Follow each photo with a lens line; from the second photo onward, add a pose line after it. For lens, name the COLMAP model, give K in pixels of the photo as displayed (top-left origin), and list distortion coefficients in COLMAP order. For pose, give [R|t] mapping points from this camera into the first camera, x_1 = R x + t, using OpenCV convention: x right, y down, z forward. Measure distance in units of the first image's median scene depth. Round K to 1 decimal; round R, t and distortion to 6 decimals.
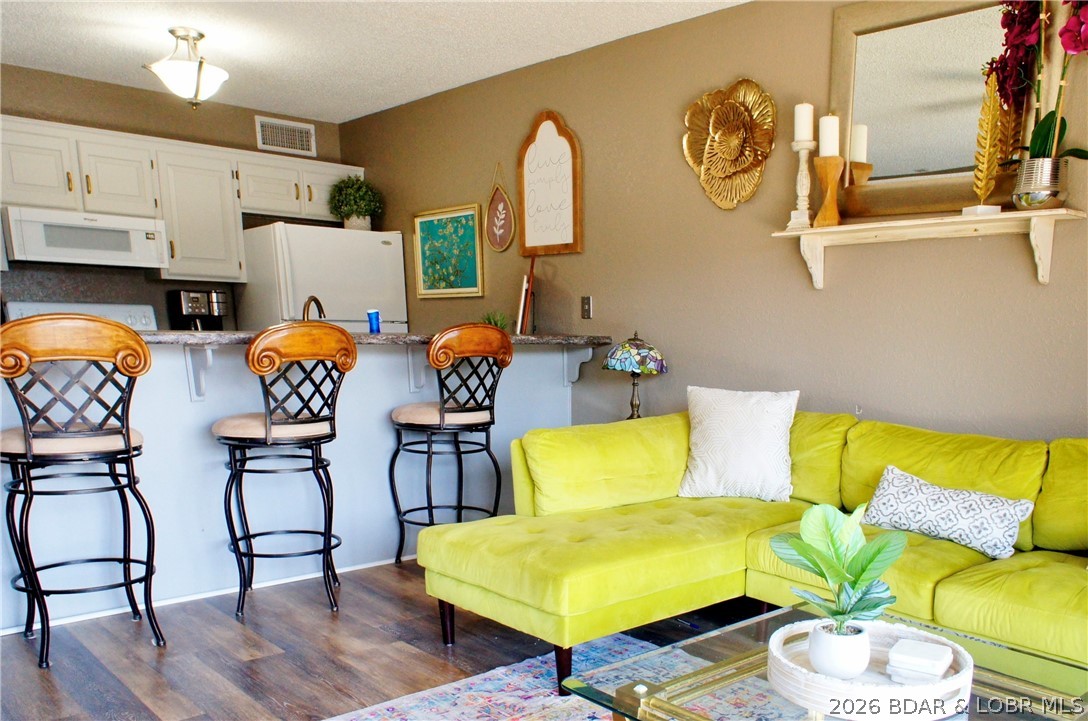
lens RADIAL K [[857.9, 0, 606.5], [0, 857.9, 557.7], [0, 0, 1]] dist [0.016721, -0.014068]
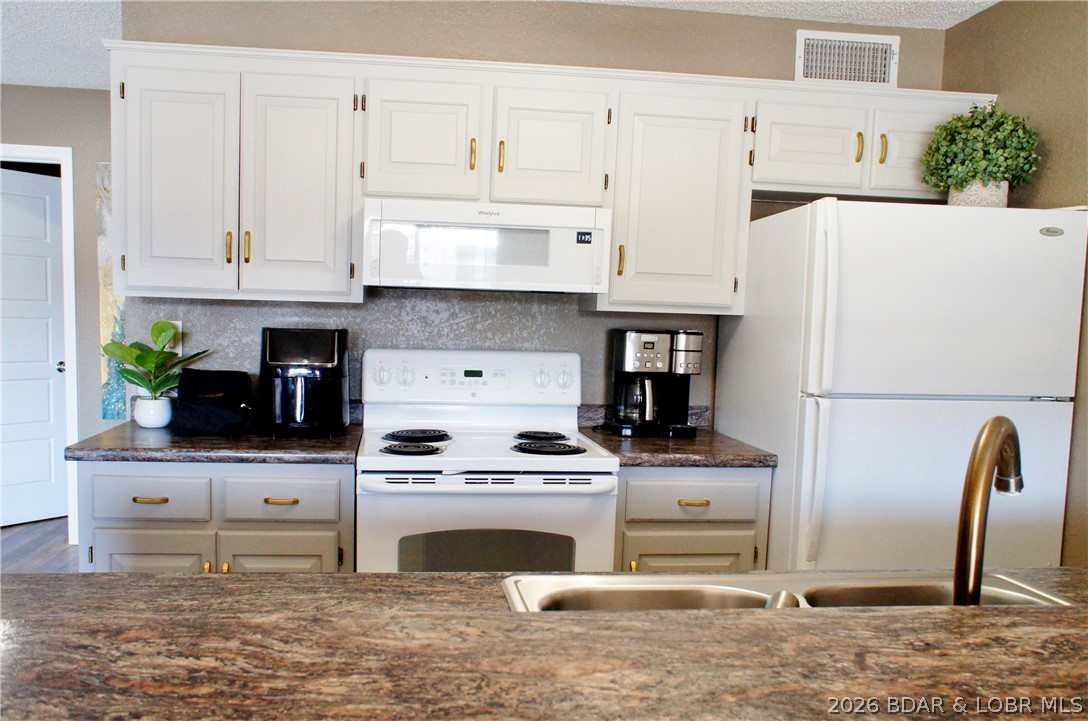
lens RADIAL K [[852.9, 0, 490.7], [0, 852.9, 403.7], [0, 0, 1]] dist [-0.024447, 0.005518]
pose [[0.787532, 0.070555, -0.612222, -0.261424], [-0.177960, 0.977140, -0.116309, -0.215876], [0.590020, 0.200549, 0.782085, 0.618165]]
